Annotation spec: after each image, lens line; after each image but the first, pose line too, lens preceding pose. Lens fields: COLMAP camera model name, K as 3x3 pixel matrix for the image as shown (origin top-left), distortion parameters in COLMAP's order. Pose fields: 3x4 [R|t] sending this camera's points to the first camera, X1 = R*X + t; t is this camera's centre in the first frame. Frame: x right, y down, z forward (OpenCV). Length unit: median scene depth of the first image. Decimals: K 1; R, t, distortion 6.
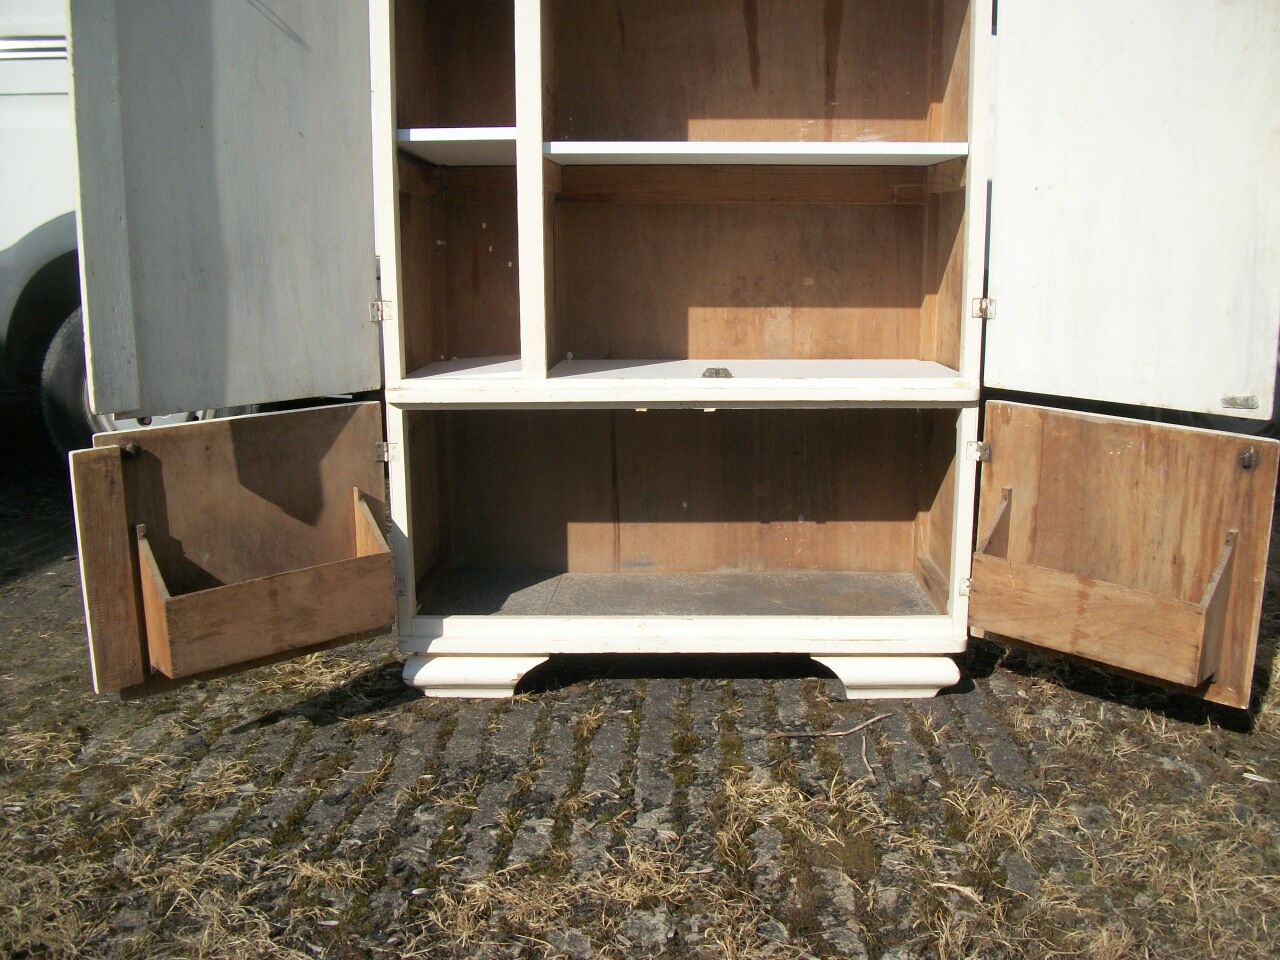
lens RADIAL K [[1231.5, 0, 640.0], [0, 1231.5, 480.0], [0, 0, 1]] dist [-0.136562, 0.063260]
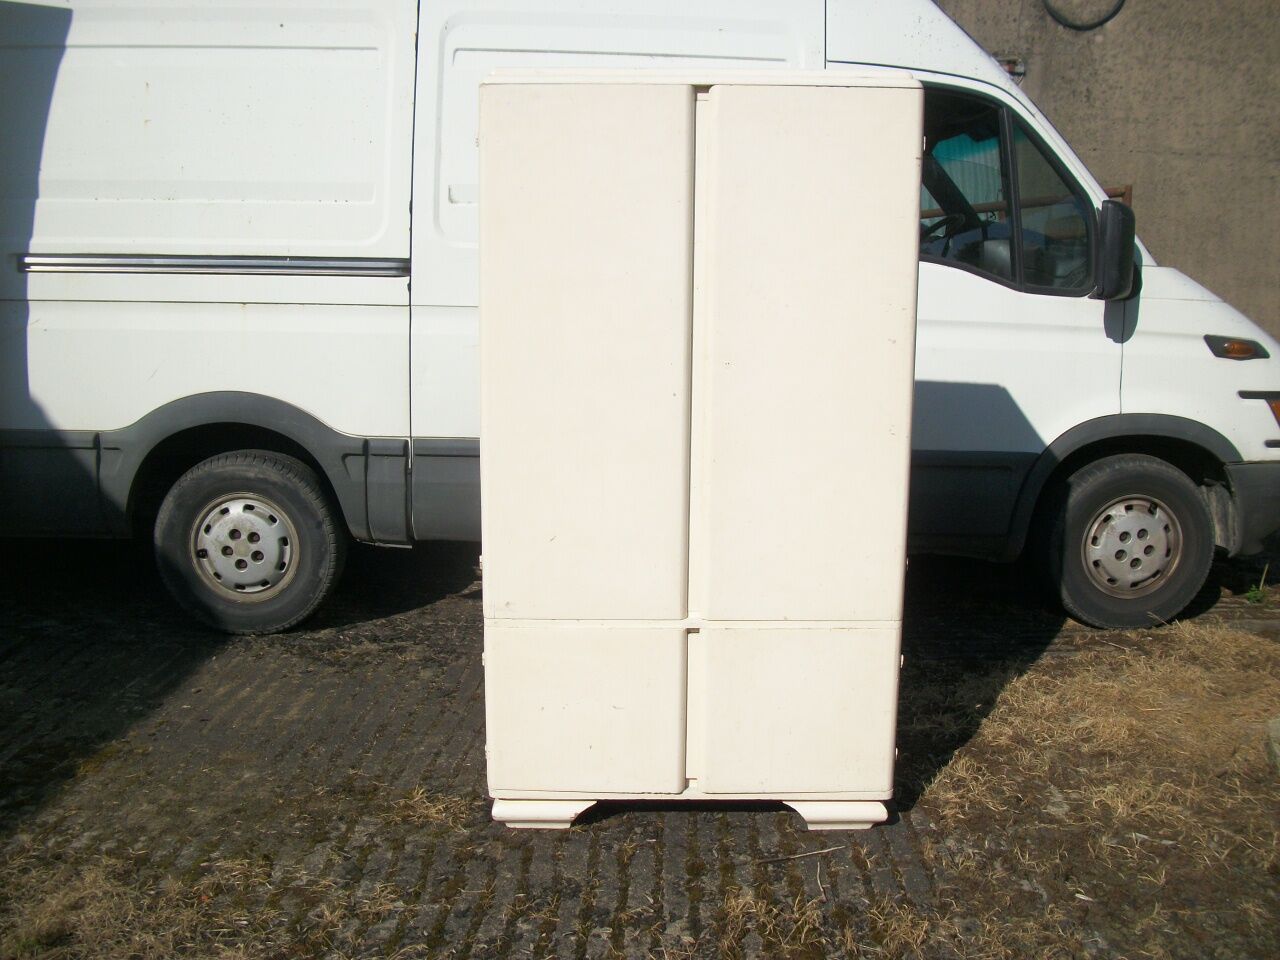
lens RADIAL K [[1231.5, 0, 640.0], [0, 1231.5, 480.0], [0, 0, 1]] dist [-0.136562, 0.063260]
pose [[0.999763, 0.007184, 0.020568, -0.061229], [-0.006848, 0.999843, -0.016365, -0.219487], [-0.020683, 0.016220, 0.999655, -0.441613]]
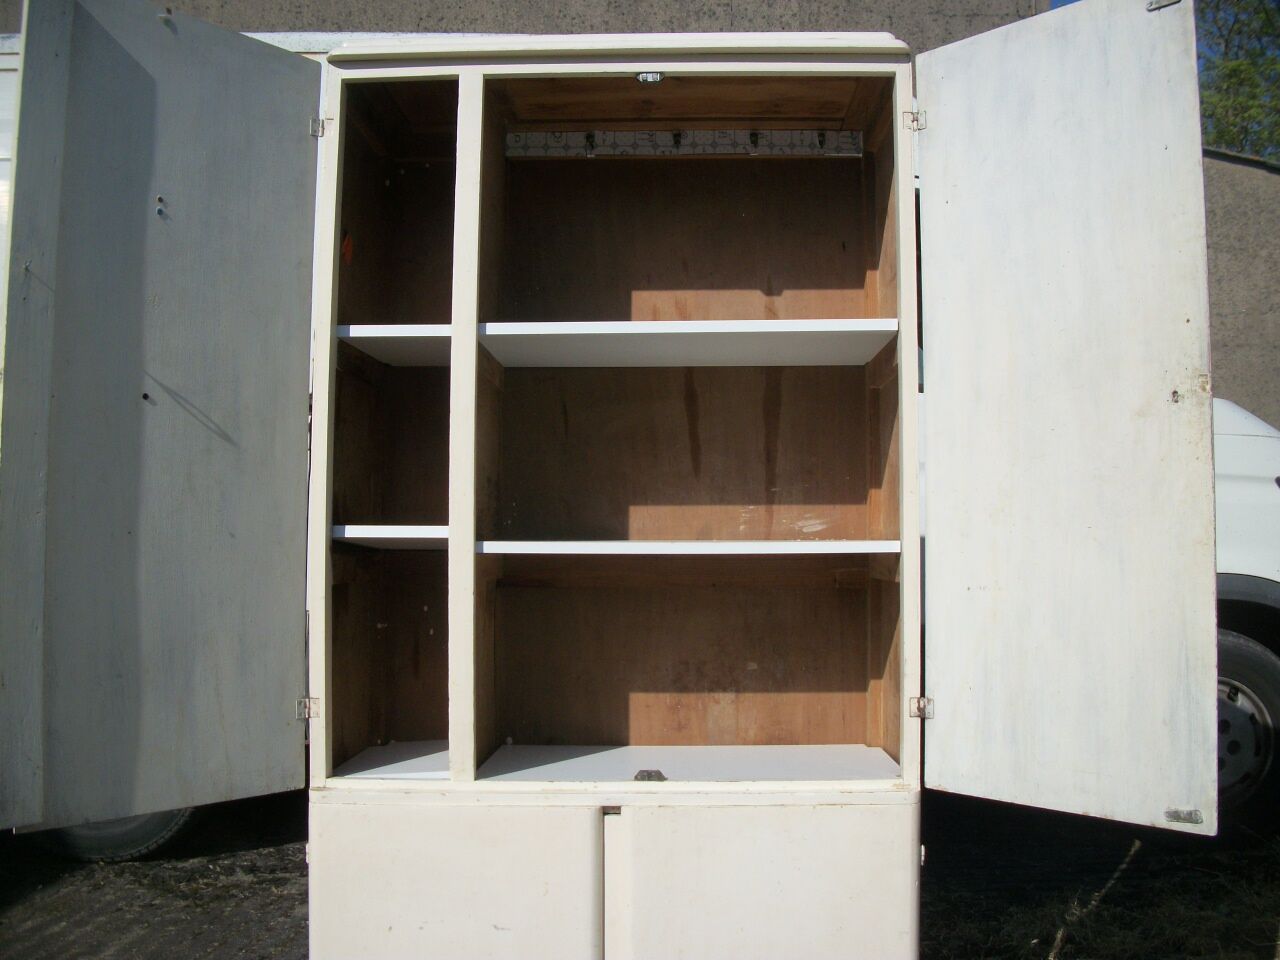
lens RADIAL K [[1231.5, 0, 640.0], [0, 1231.5, 480.0], [0, 0, 1]] dist [-0.136562, 0.063260]
pose [[0.999973, 0.004324, 0.005951, 0.050448], [-0.002743, 0.969835, -0.243746, -0.082046], [-0.006826, 0.243723, 0.969821, 0.005235]]
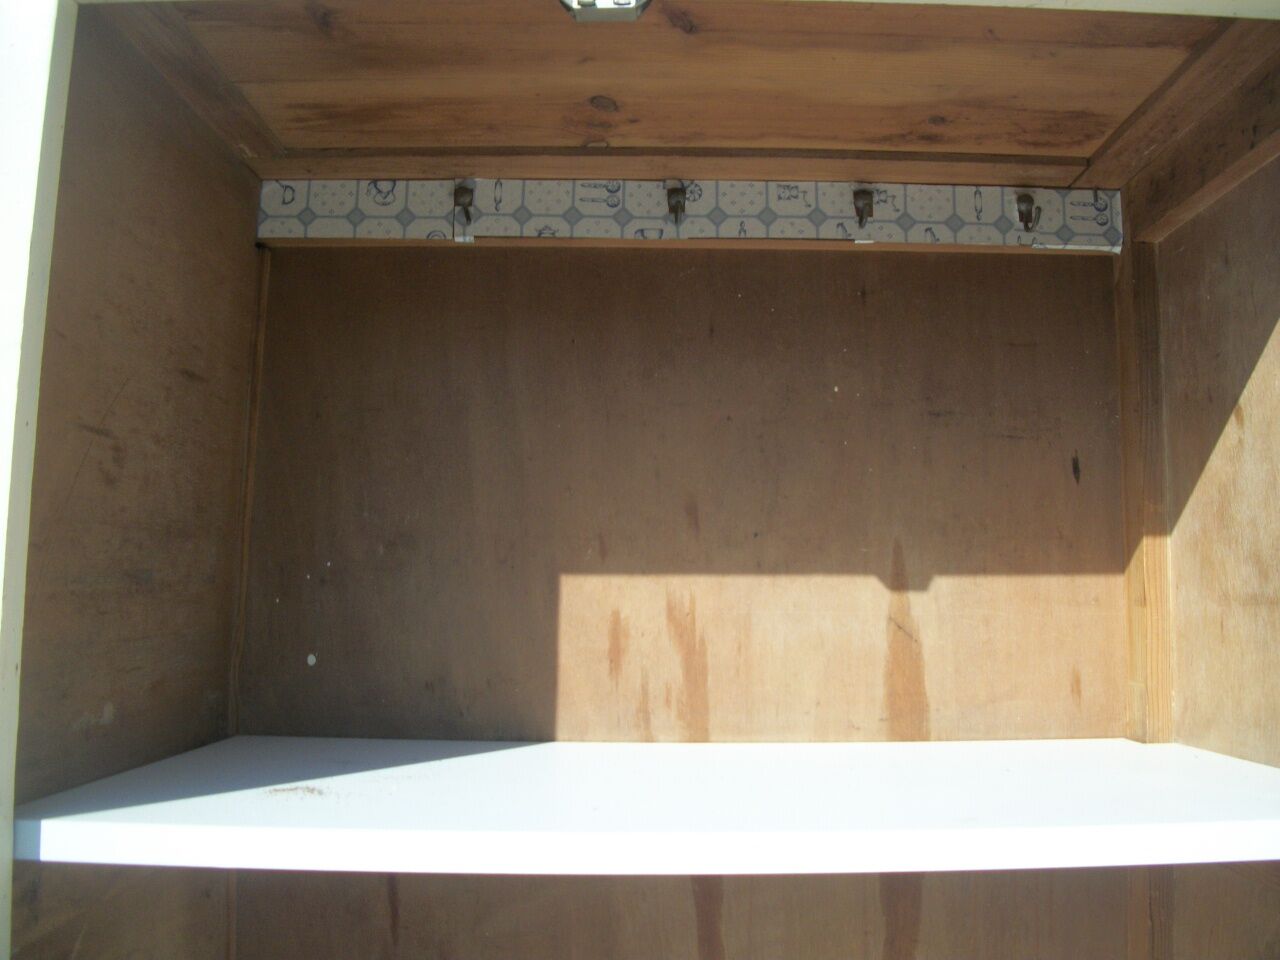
lens RADIAL K [[1231.5, 0, 640.0], [0, 1231.5, 480.0], [0, 0, 1]] dist [-0.136562, 0.063260]
pose [[0.999464, 0.017191, 0.027873, 0.067011], [-0.008349, 0.956770, -0.290727, -0.467124], [-0.031665, 0.290338, 0.956400, 0.680115]]
